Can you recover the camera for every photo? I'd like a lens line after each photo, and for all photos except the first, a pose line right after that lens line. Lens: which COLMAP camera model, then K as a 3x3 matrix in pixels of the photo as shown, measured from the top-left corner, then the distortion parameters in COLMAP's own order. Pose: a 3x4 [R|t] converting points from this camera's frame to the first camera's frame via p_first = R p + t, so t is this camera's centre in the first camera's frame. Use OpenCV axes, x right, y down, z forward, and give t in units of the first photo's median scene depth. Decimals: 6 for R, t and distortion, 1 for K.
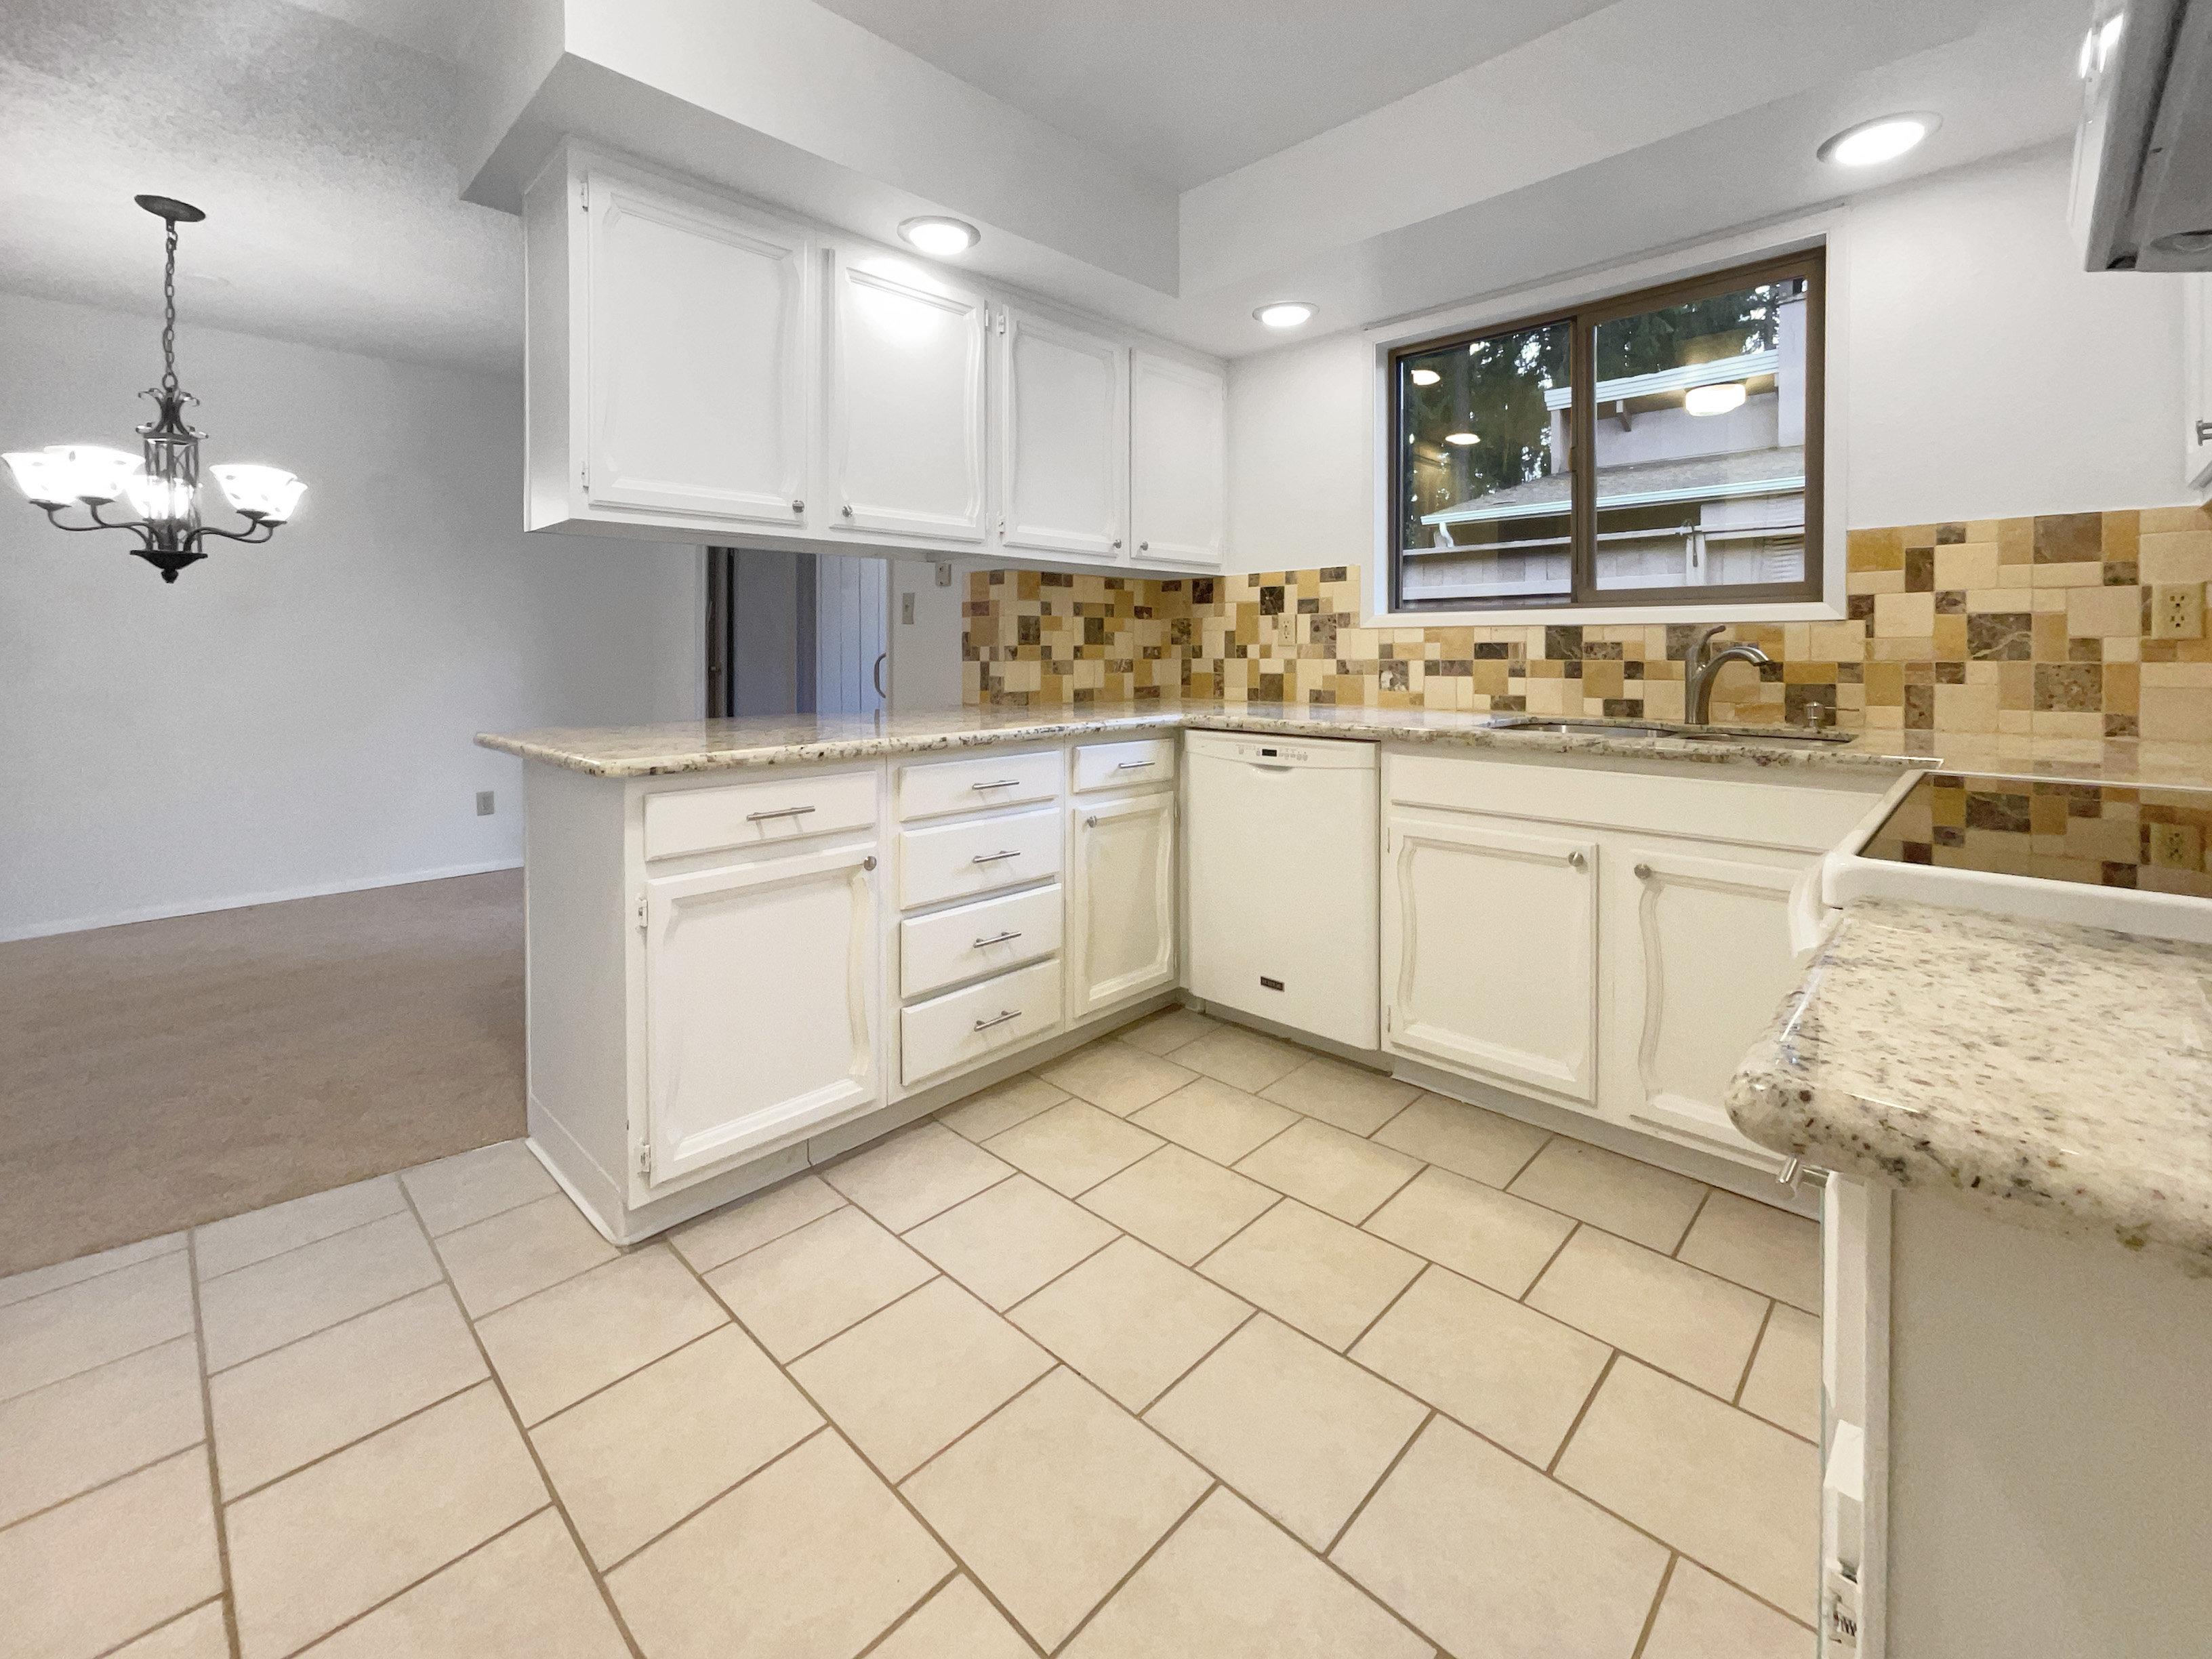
lens RADIAL K [[931.3, 0, 1117.9], [0, 931.3, 836.7], [0, 0, 1]] dist [0.003508, 0.001700]
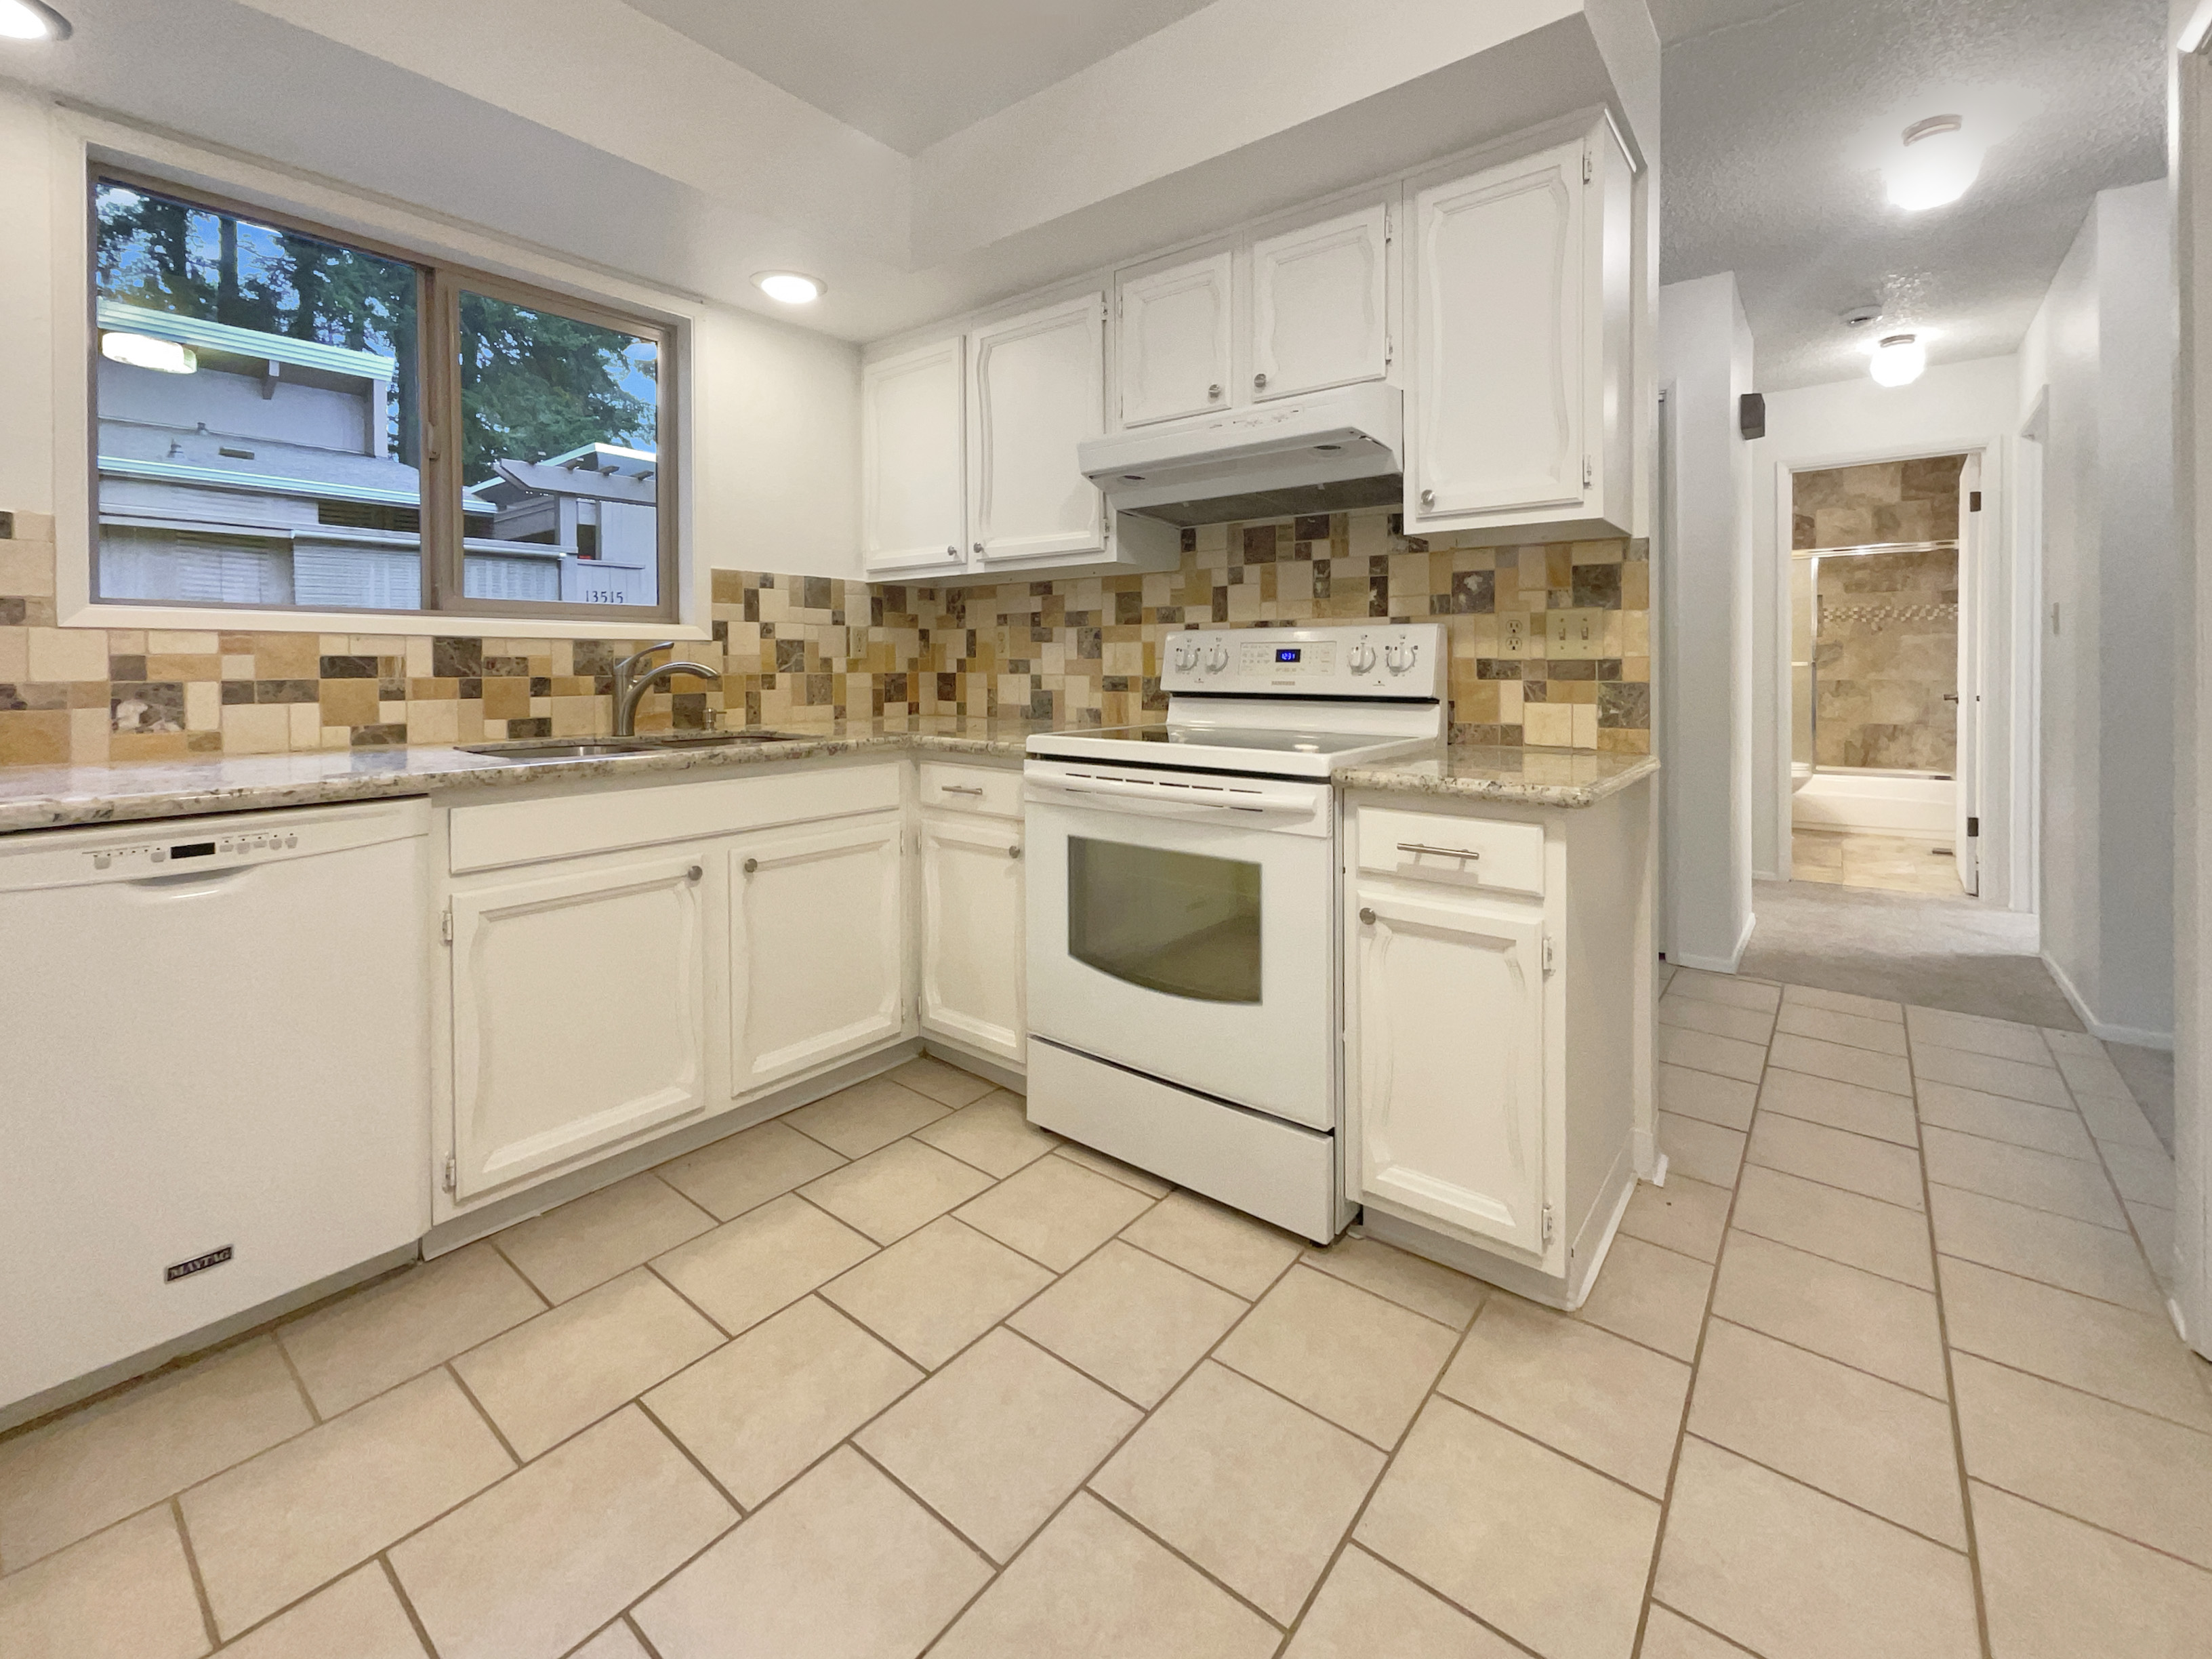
lens RADIAL K [[931.3, 0, 1106.1], [0, 931.3, 837.1], [0, 0, 1]] dist [0.003508, 0.001700]
pose [[-0.079184, -0.182387, 0.980033, -0.443594], [0.198859, 0.960470, 0.194814, -0.102770], [-0.976824, 0.210315, -0.039784, 0.511279]]
